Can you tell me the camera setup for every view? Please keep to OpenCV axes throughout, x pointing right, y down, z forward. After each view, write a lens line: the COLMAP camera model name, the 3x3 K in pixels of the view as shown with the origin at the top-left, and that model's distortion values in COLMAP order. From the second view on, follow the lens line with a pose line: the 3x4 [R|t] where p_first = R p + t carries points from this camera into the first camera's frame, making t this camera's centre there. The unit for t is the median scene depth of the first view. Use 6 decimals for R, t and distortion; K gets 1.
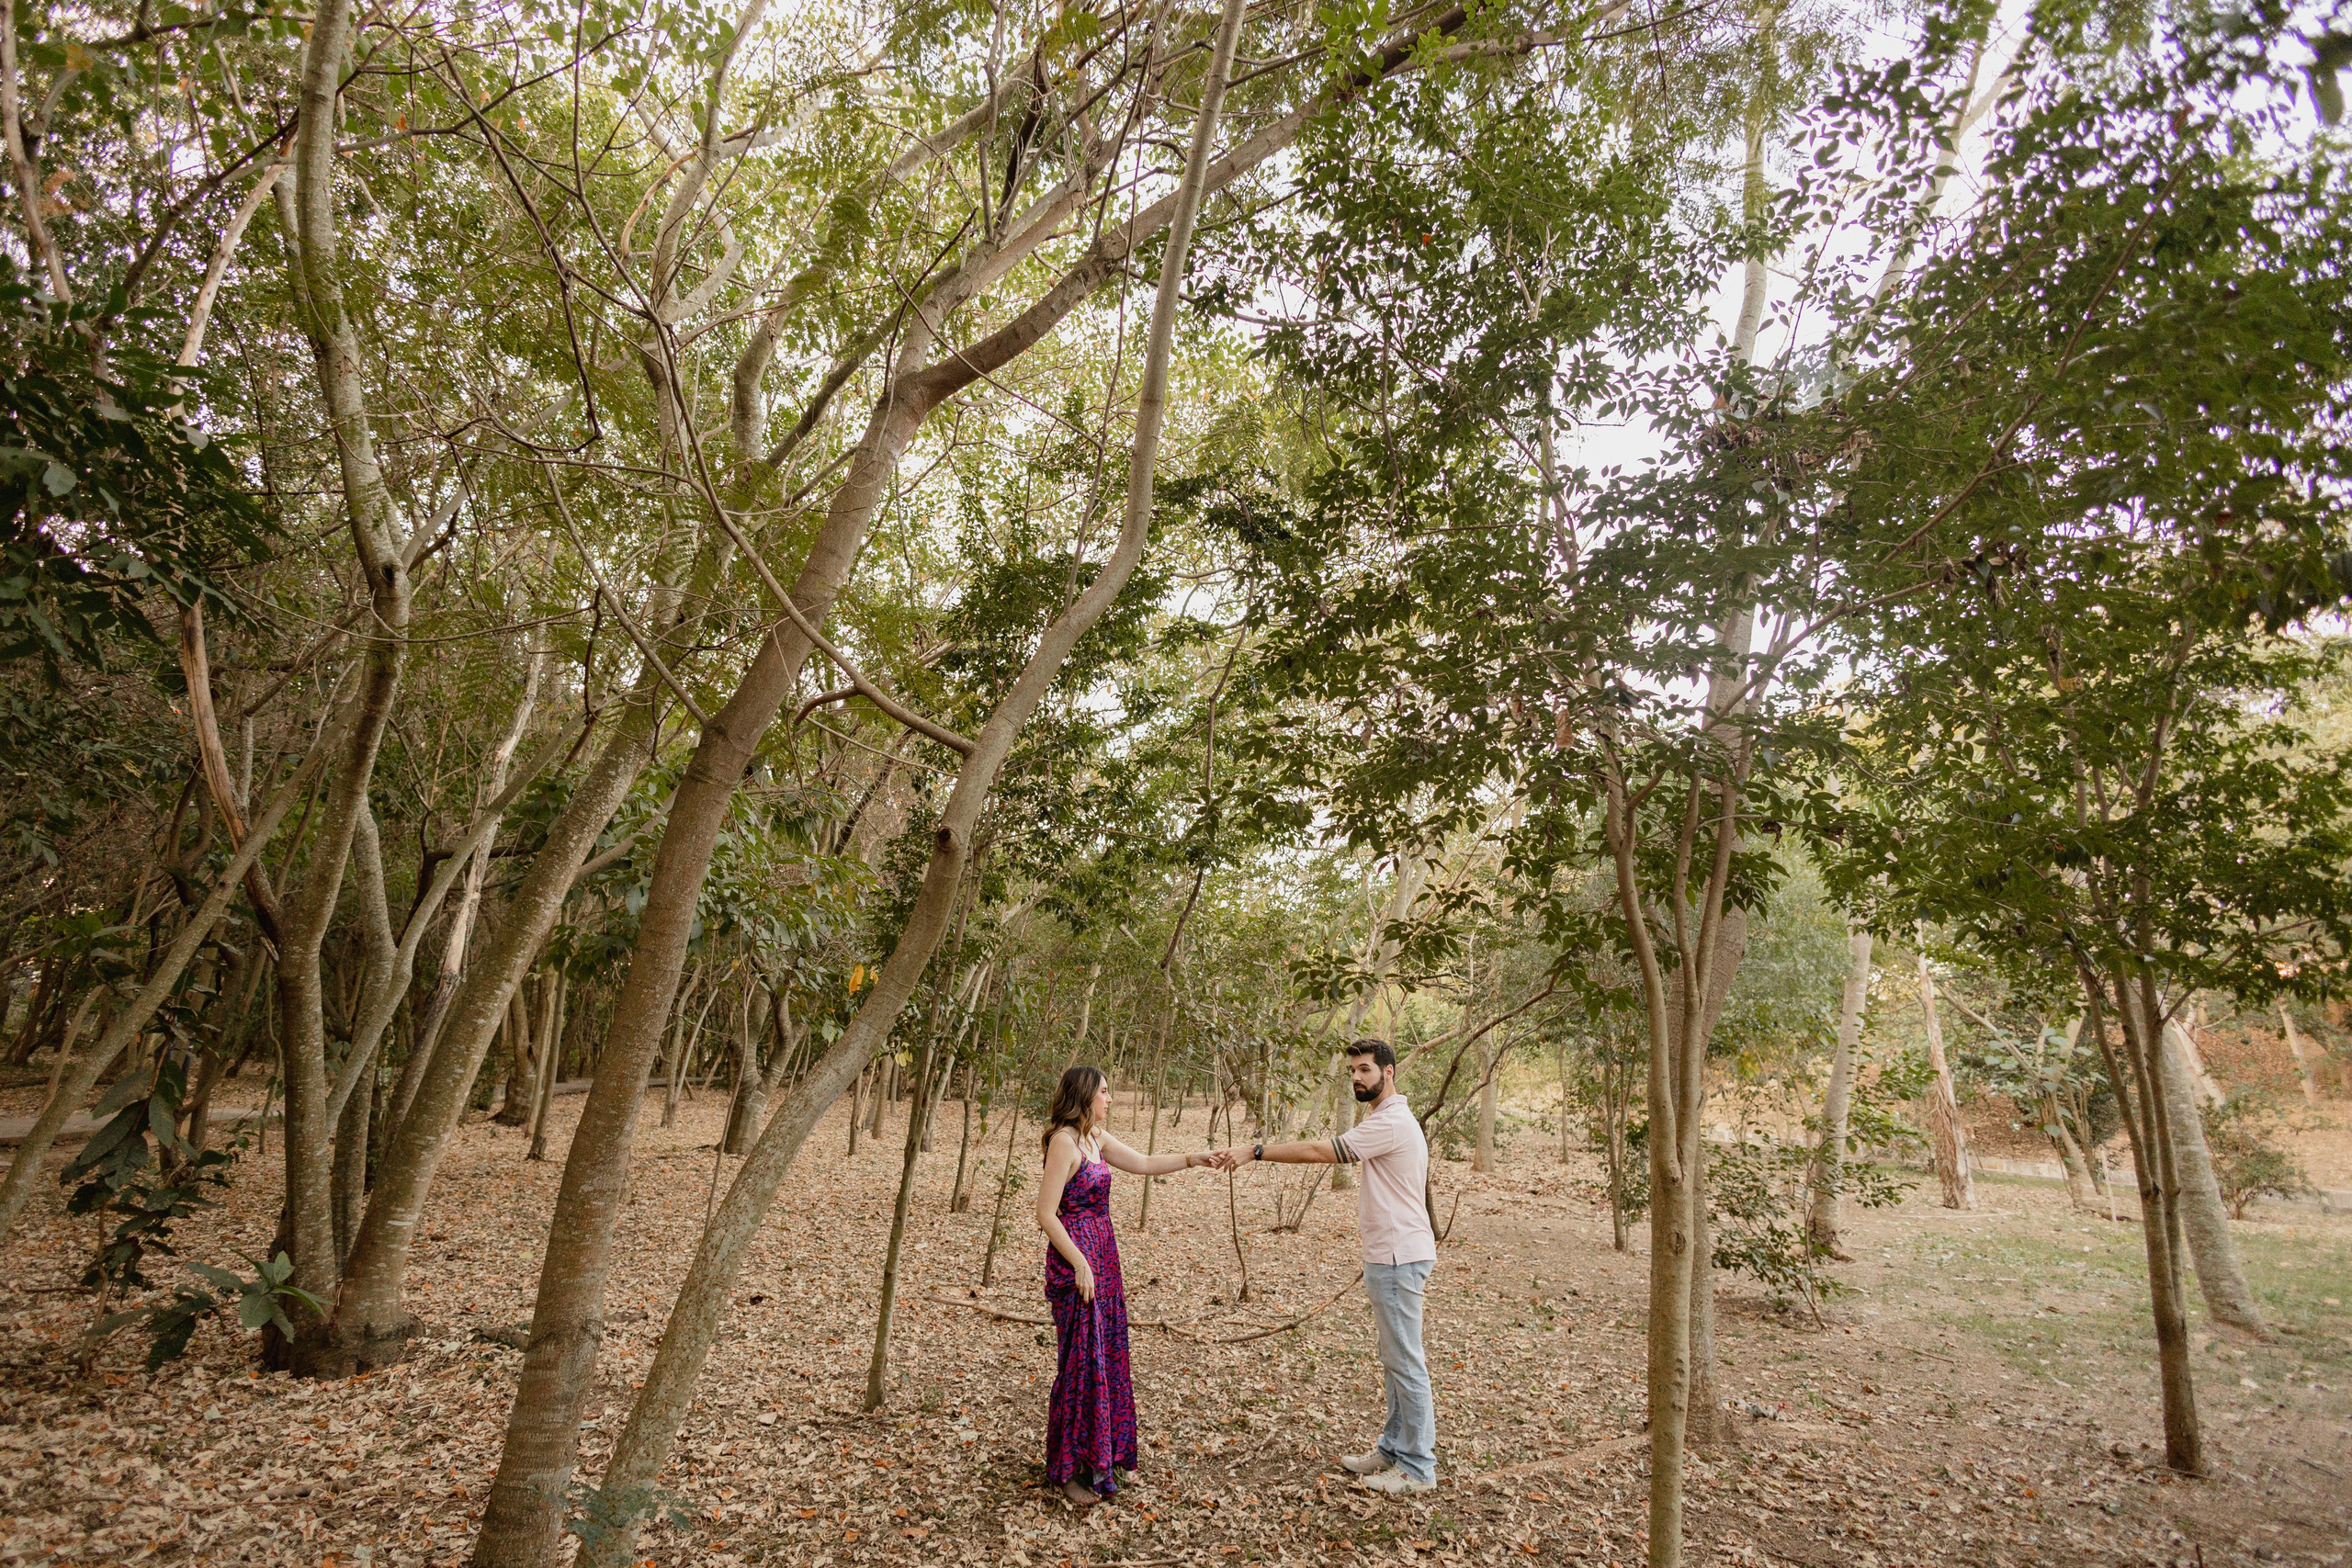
lens RADIAL K [[1087.4, 0, 1127.9], [0, 1087.4, 783.2], [0, 0, 1]] dist [-0.004861, 0.000142]
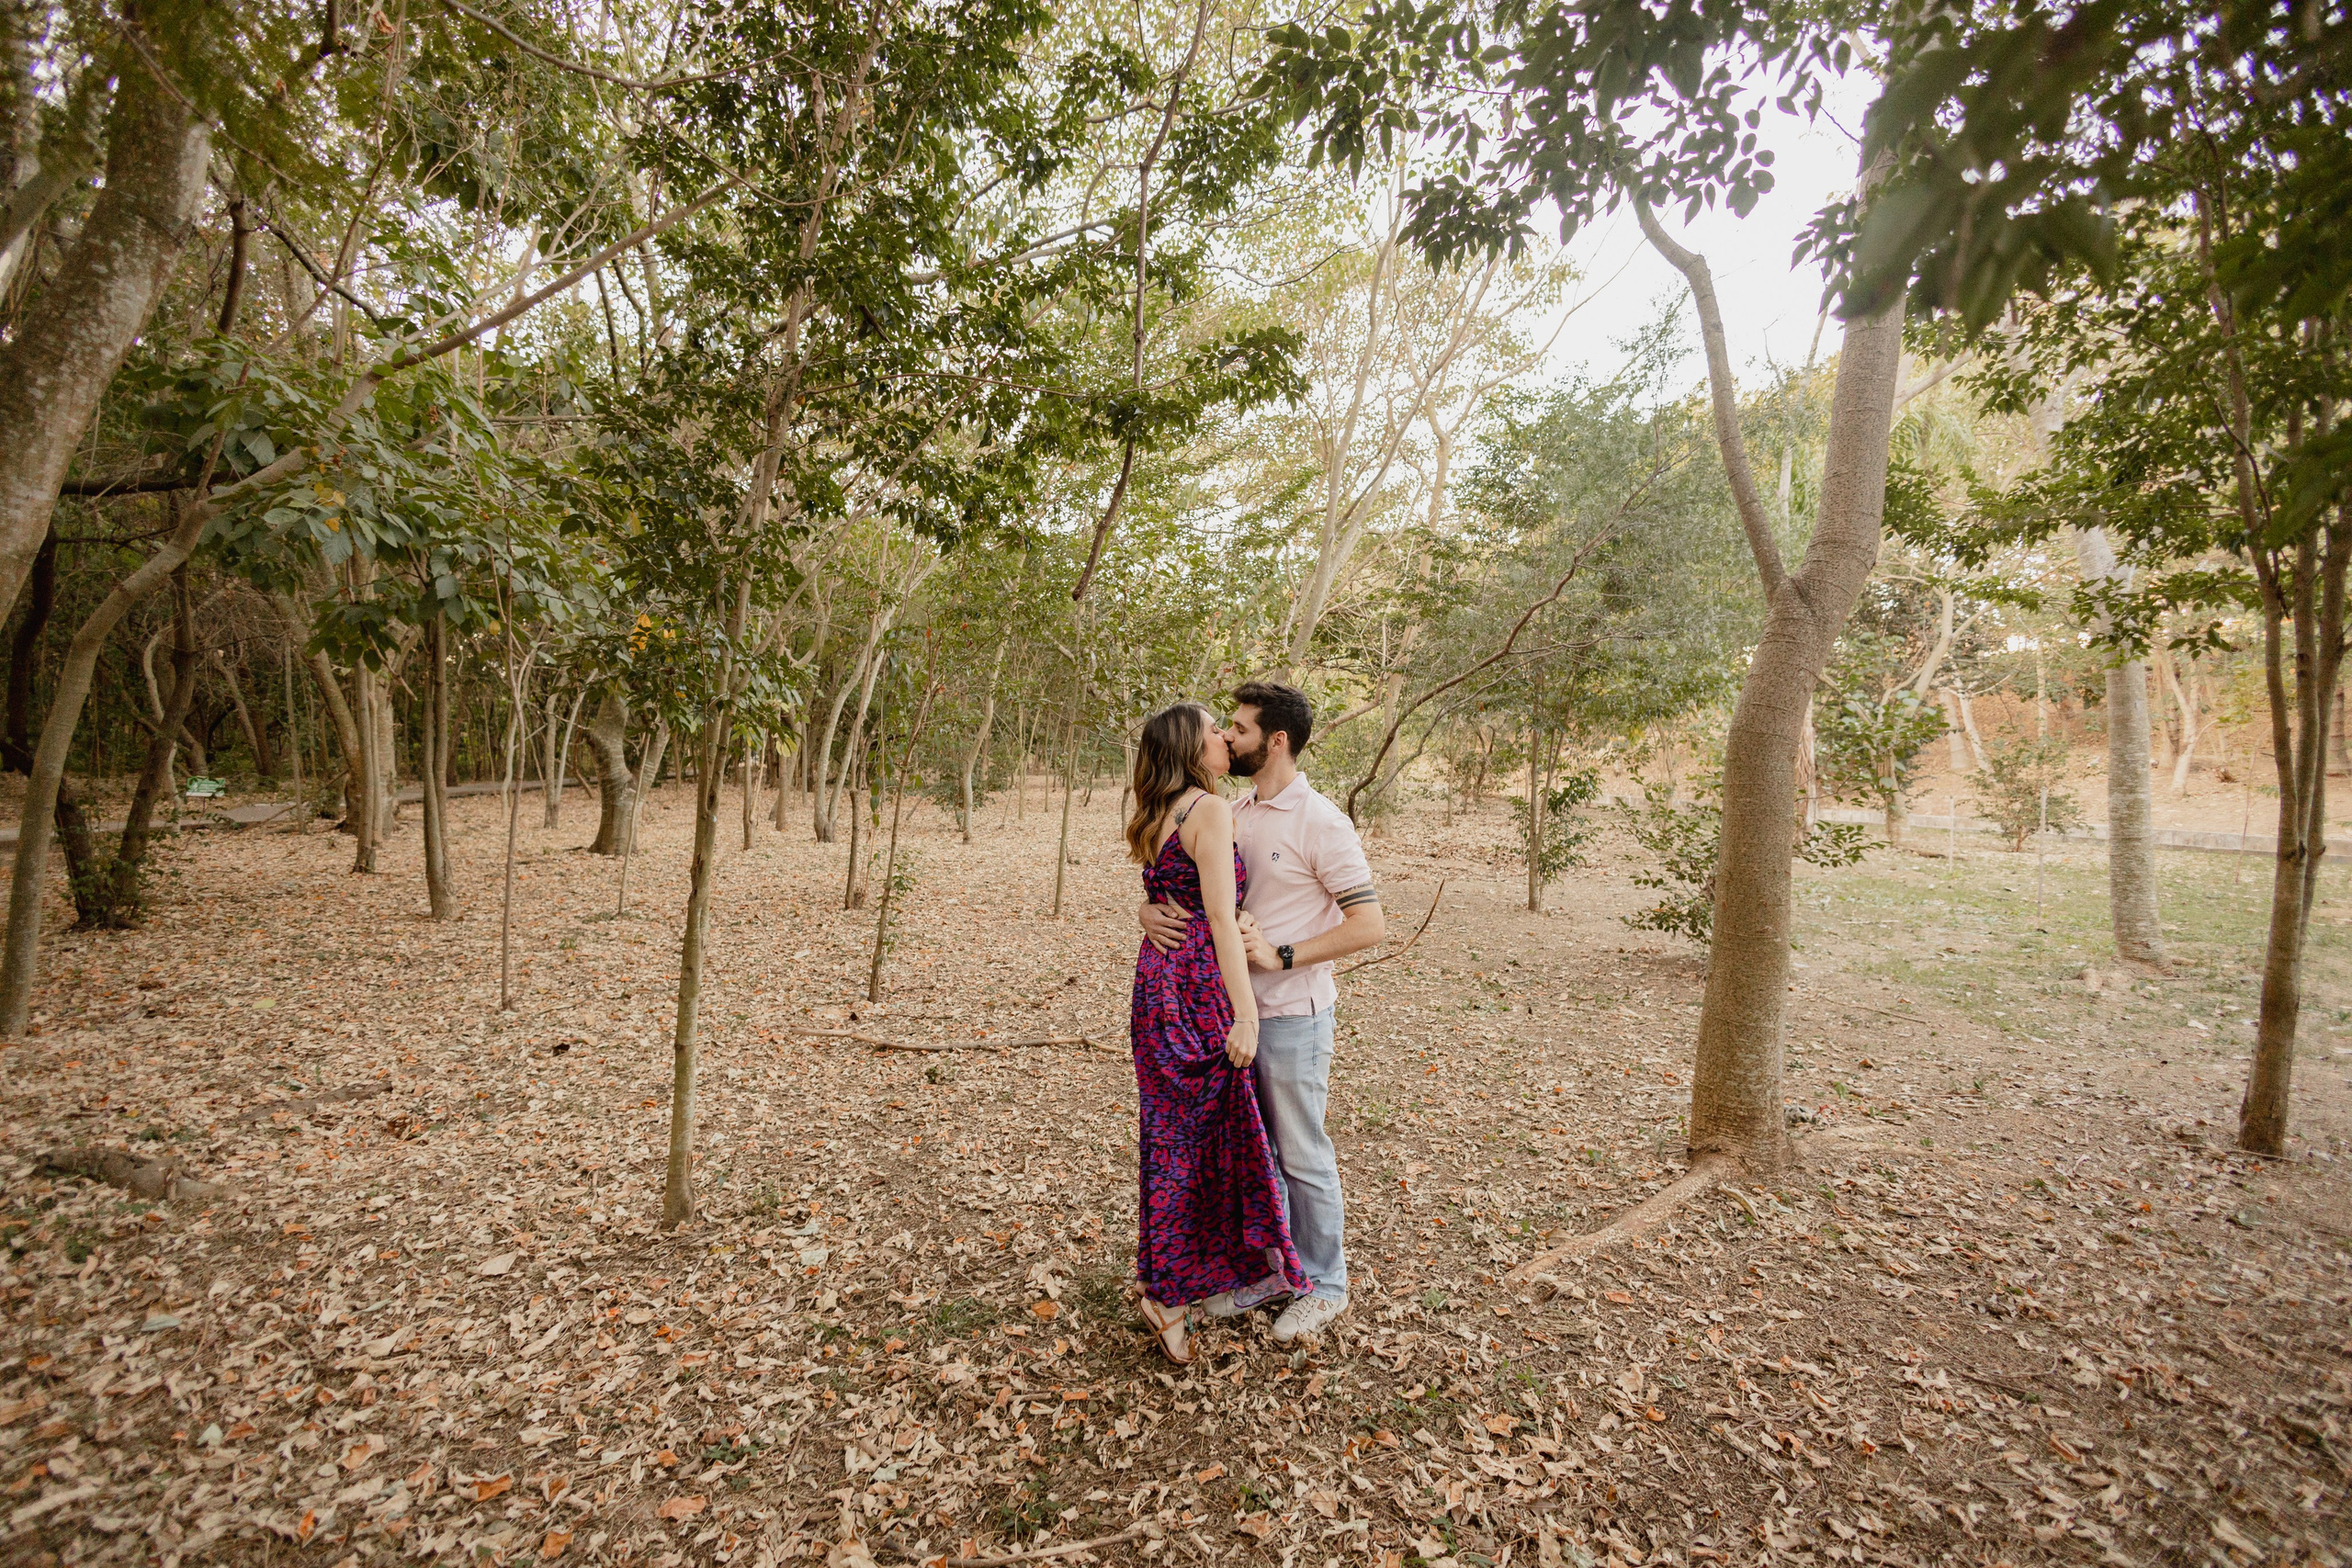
lens RADIAL K [[992.7, 0, 1176.6], [0, 992.7, 786.2], [0, 0, 1]] dist [-0.007532, 0.001174]
pose [[0.990271, -0.034810, 0.134731, 0.007584], [-0.005095, 0.958487, 0.285091, 0.109465], [-0.139062, -0.283004, 0.948984, 0.383300]]
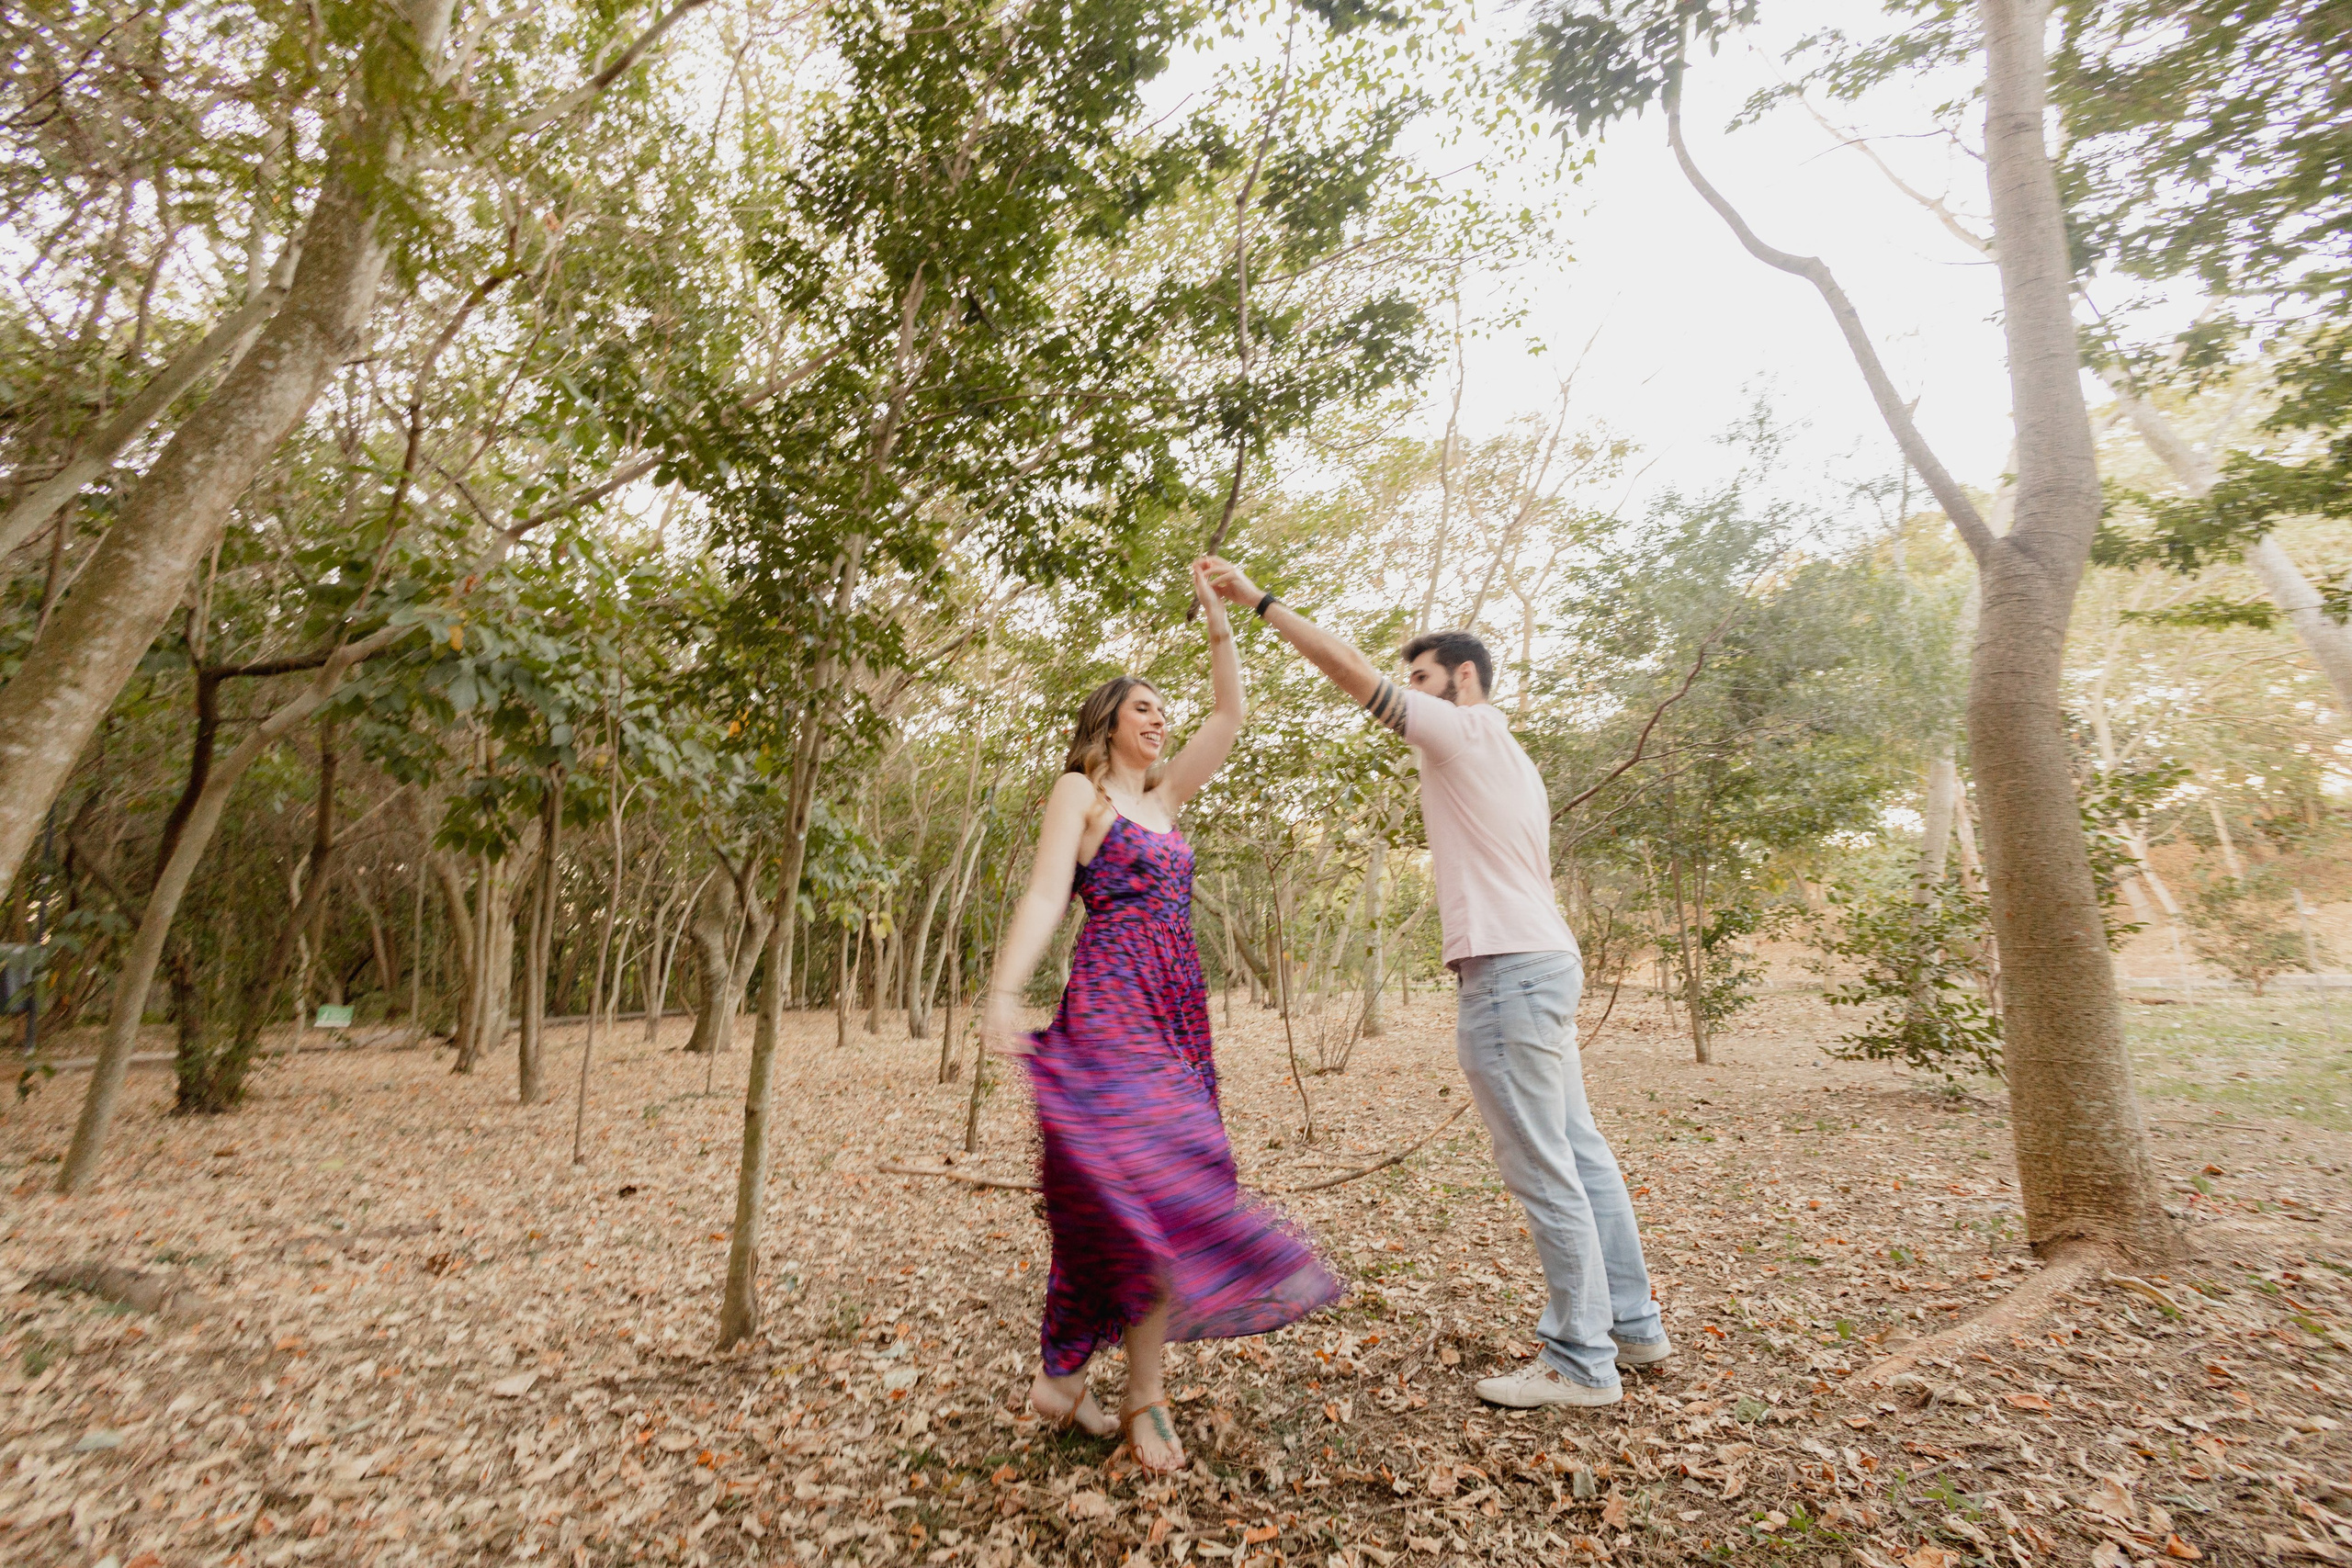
lens RADIAL K [[992.7, 0, 1175.8], [0, 992.7, 786.2], [0, 0, 1]] dist [-0.007532, 0.001174]
pose [[0.996267, -0.064649, 0.057212, -0.015573], [0.061108, 0.996227, 0.061625, 0.241888], [-0.060980, -0.057899, 0.996458, 0.439336]]
